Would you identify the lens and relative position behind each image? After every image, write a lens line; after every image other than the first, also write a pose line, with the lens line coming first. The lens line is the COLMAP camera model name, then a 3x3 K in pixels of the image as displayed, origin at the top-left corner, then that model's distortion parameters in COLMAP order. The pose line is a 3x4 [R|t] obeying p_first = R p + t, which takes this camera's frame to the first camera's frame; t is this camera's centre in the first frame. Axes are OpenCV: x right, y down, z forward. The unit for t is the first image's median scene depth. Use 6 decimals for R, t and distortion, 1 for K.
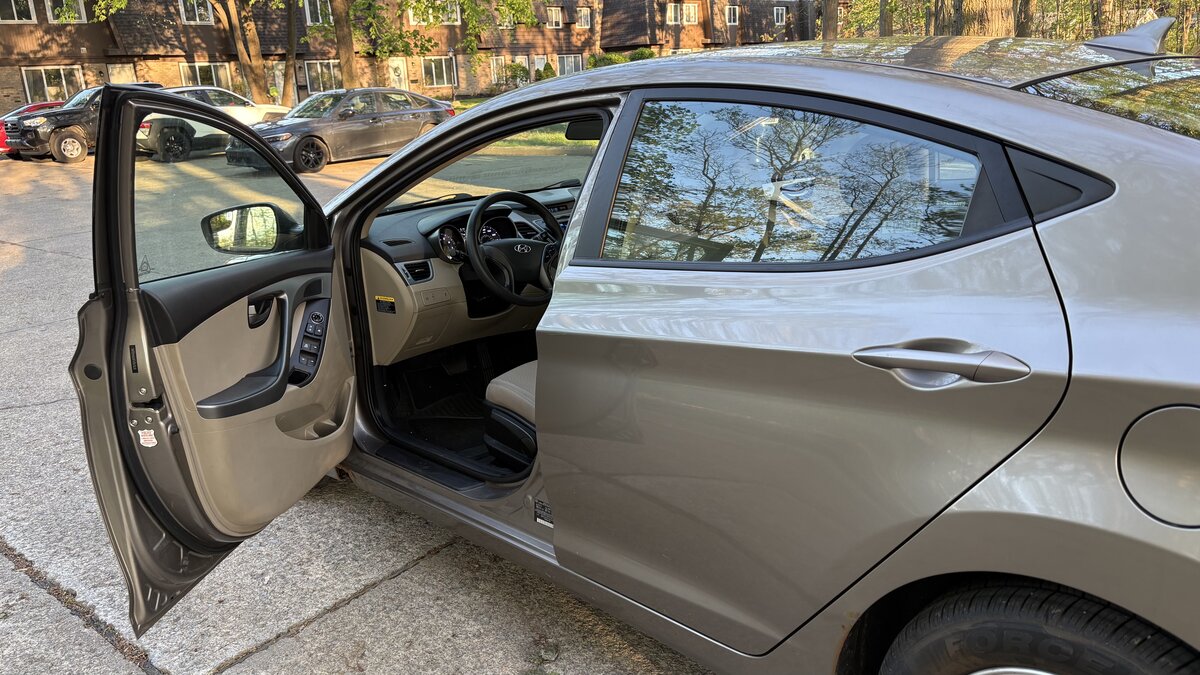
lens RADIAL K [[912.8, 0, 600.8], [0, 912.8, 347.4], [0, 0, 1]] dist [0.026824, -0.020094]
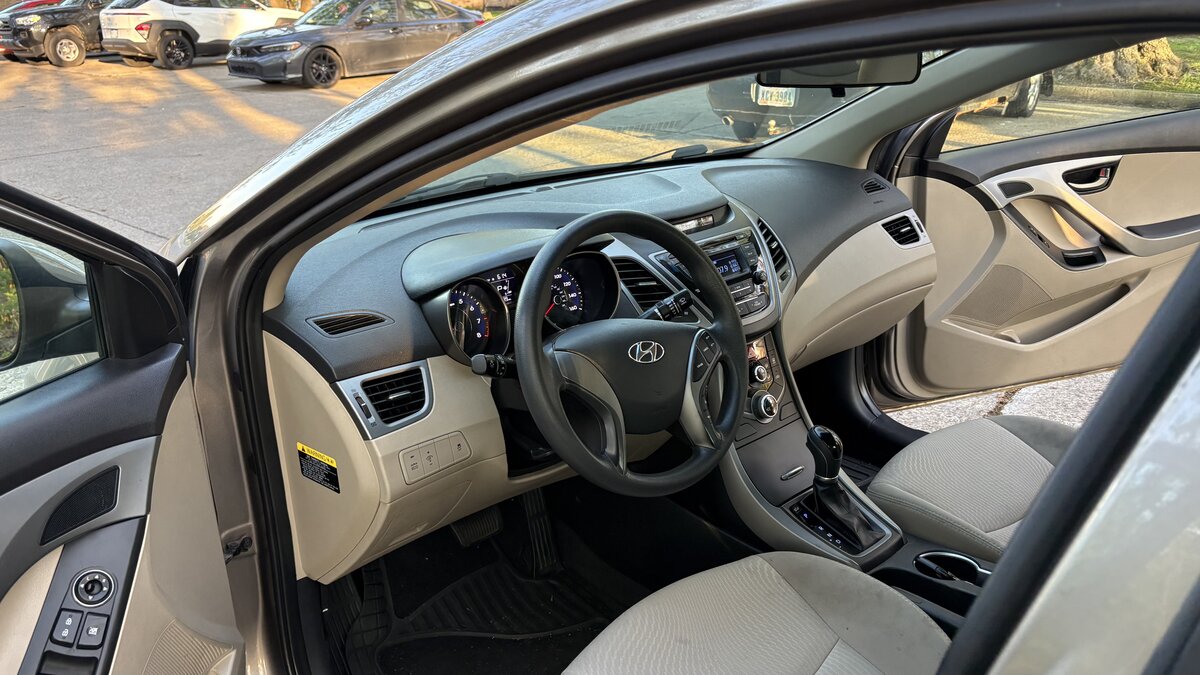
lens RADIAL K [[912.8, 0, 598.3], [0, 912.8, 326.3], [0, 0, 1]] dist [0.026824, -0.020094]
pose [[0.998860, 0.040611, -0.025094, -0.018182], [-0.038973, 0.997275, 0.062636, -0.027011], [0.027569, -0.061587, 0.997721, 0.109004]]
